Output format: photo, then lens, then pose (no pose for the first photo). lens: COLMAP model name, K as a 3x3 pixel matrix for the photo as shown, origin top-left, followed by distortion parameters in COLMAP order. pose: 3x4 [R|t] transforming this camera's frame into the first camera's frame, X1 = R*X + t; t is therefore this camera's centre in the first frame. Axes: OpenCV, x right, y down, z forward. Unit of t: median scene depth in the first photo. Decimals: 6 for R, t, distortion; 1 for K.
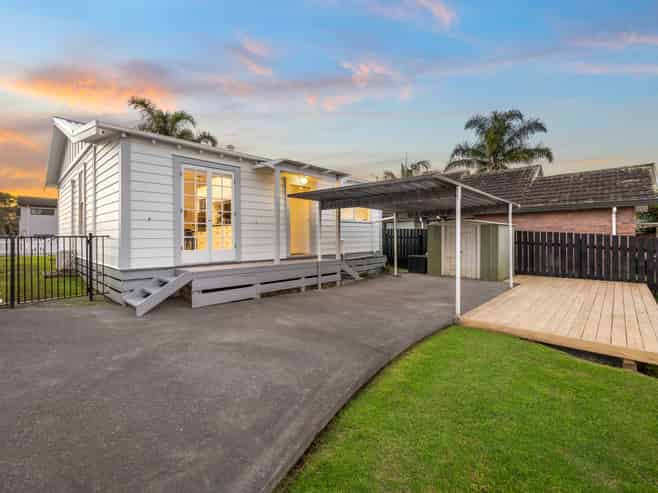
lens RADIAL K [[294.6, 0, 328.6], [0, 294.6, 234.9], [0, 0, 1]] dist [0.001238, 0.000186]
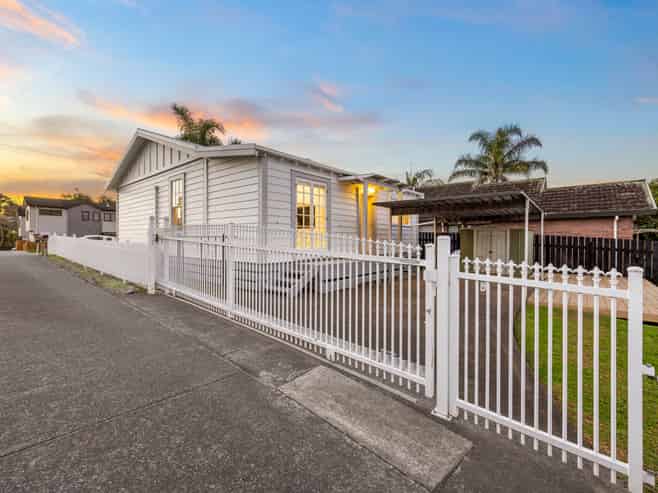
lens RADIAL K [[285.6, 0, 329.0], [0, 285.6, 246.5], [0, 0, 1]] dist [0.000642, -0.000012]
pose [[0.998861, 0.005938, 0.047336, -0.201800], [-0.007362, 0.999523, 0.029979, 0.003430], [-0.047135, -0.030294, 0.998429, -0.089581]]
